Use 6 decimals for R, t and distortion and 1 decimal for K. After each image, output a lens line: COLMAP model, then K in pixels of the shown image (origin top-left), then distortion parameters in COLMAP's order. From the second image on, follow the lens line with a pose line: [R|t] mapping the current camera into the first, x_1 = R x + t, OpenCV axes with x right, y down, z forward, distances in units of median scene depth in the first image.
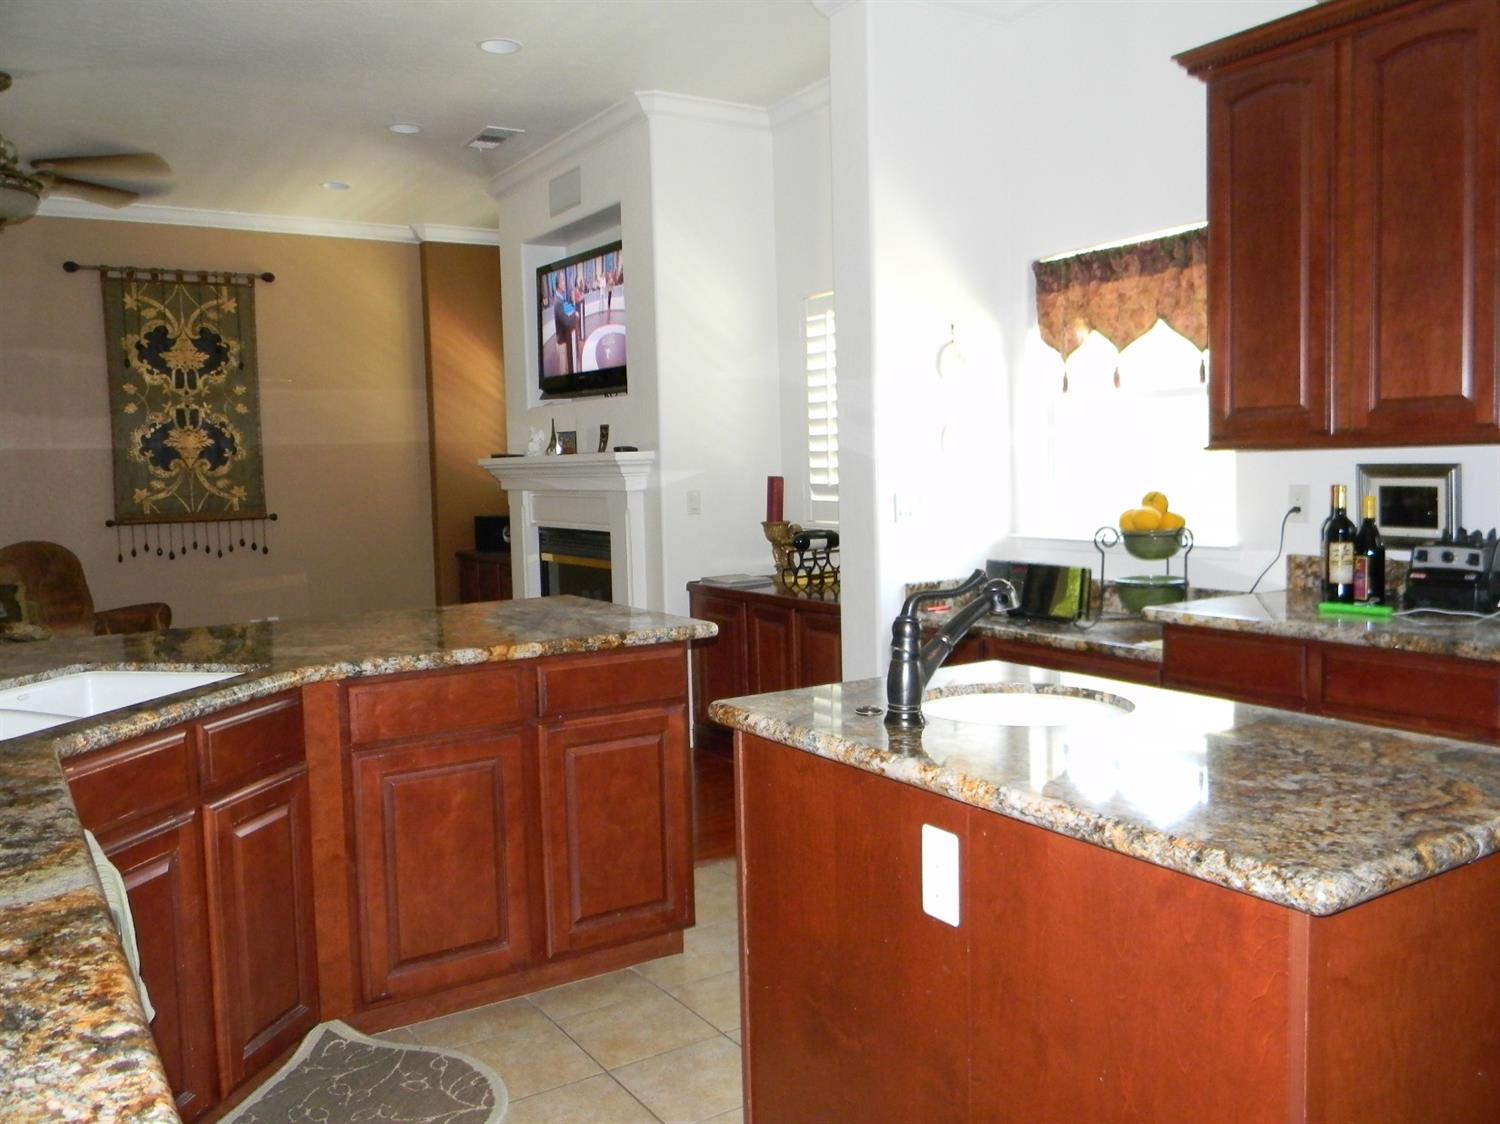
lens RADIAL K [[1218.9, 0, 745.5], [0, 1218.9, 553.2], [0, 0, 1]] dist [0.013130, -0.011365]
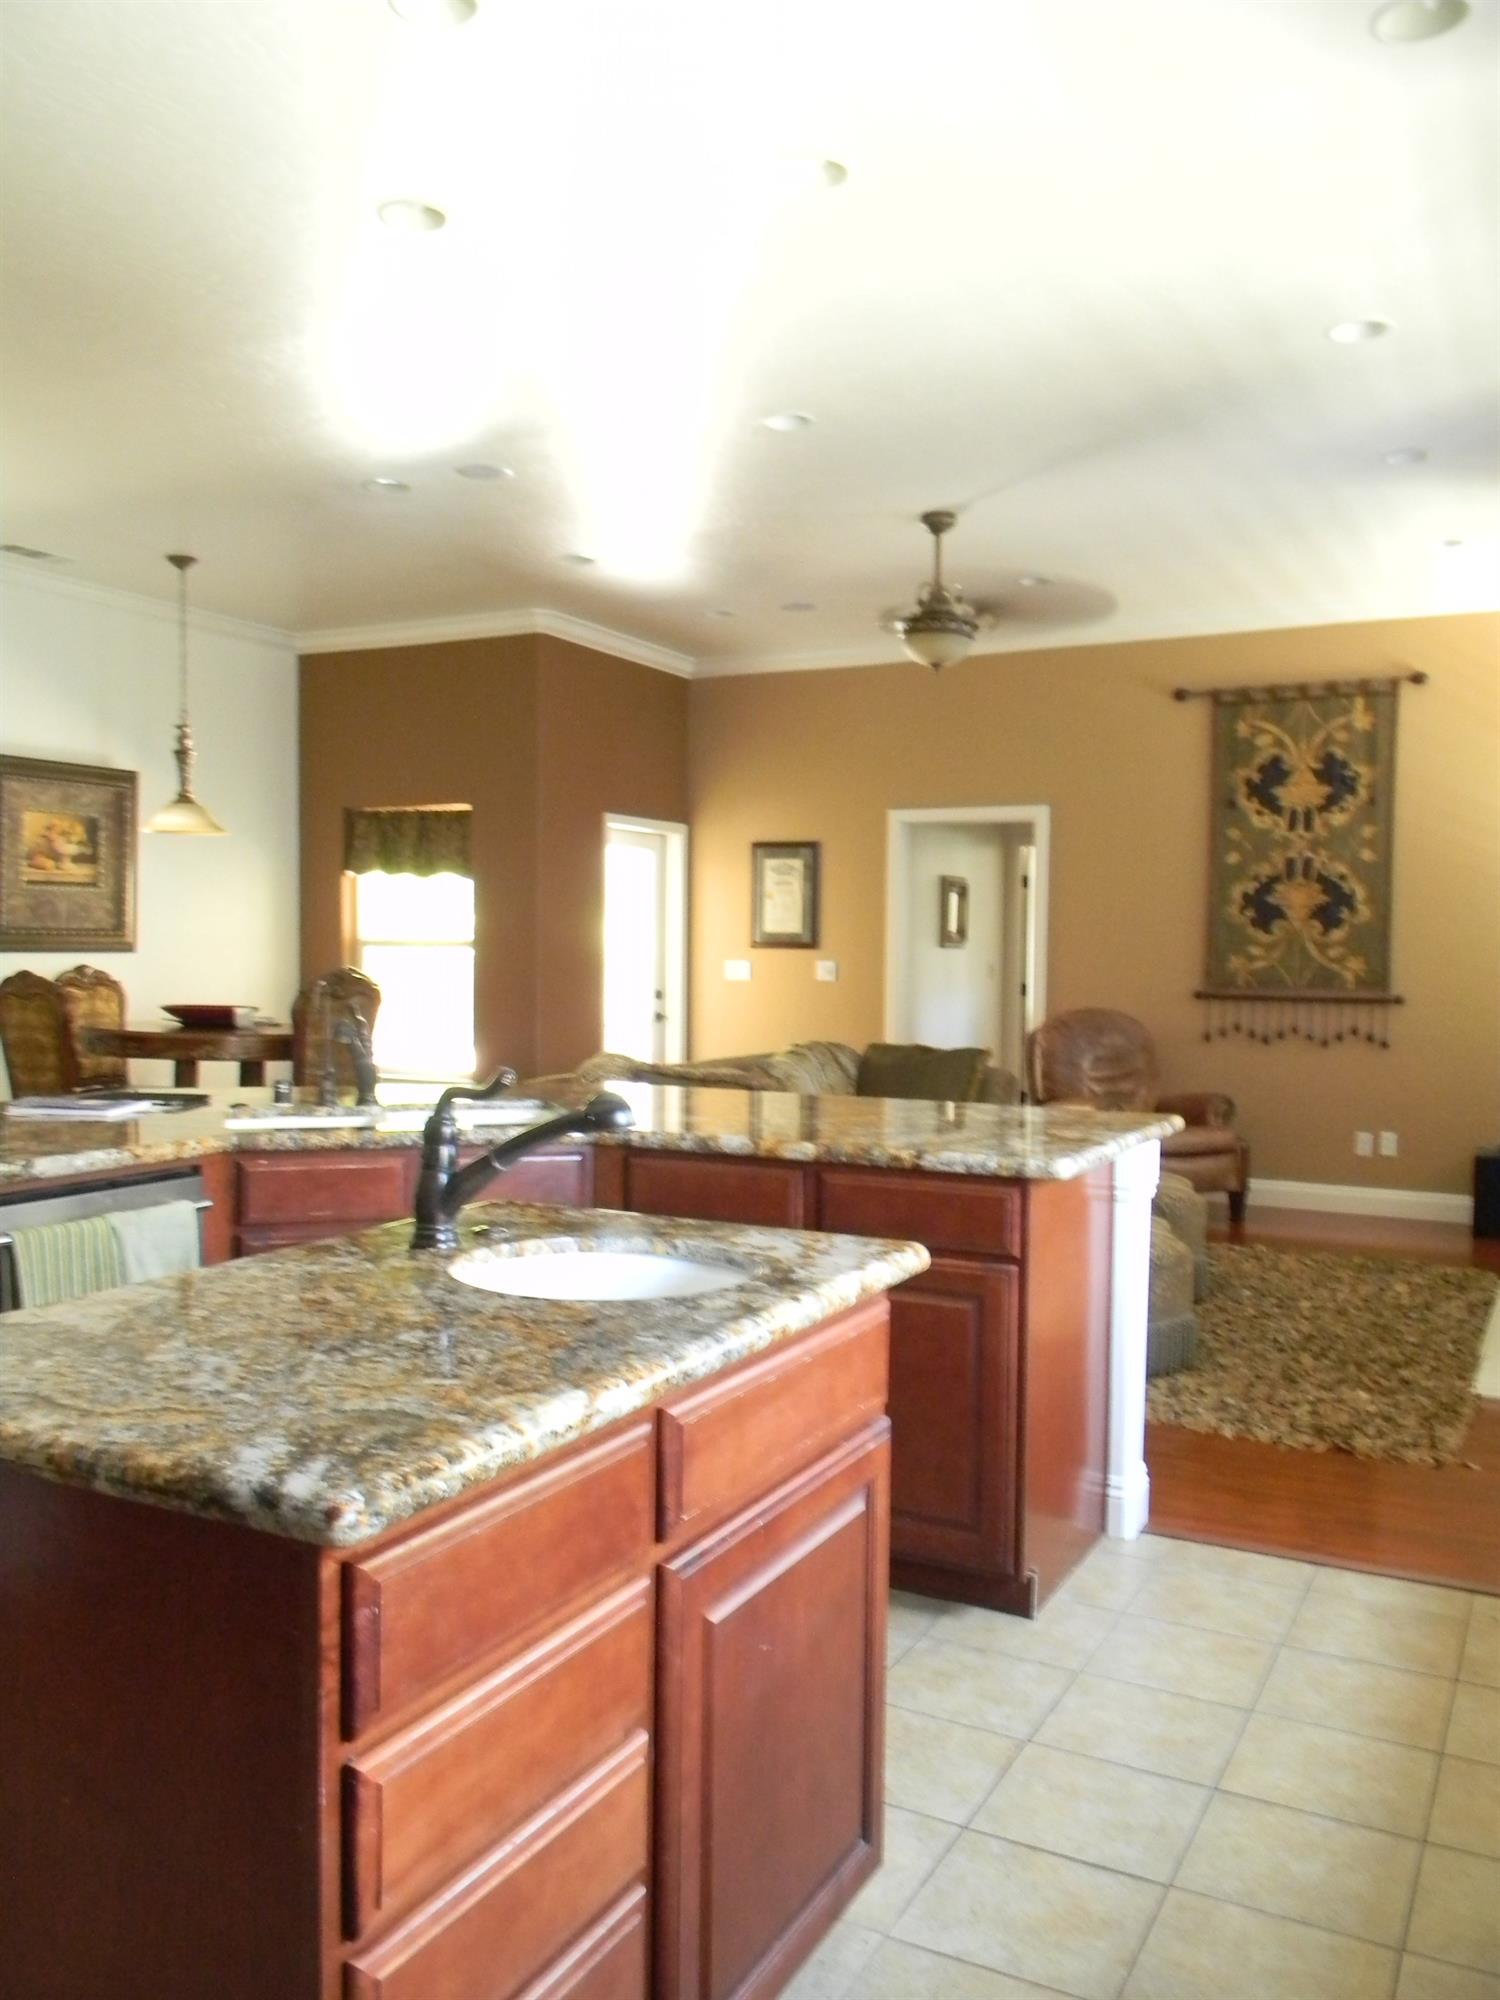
lens RADIAL K [[1625.2, 0, 741.1], [0, 1625.2, 1007.3], [0, 0, 1]] dist [0.013130, -0.011365]
pose [[0.498539, 0.062797, -0.864590, 0.281392], [-0.086349, 0.996010, 0.022552, -0.013799], [0.862556, 0.063414, 0.501972, 0.165452]]
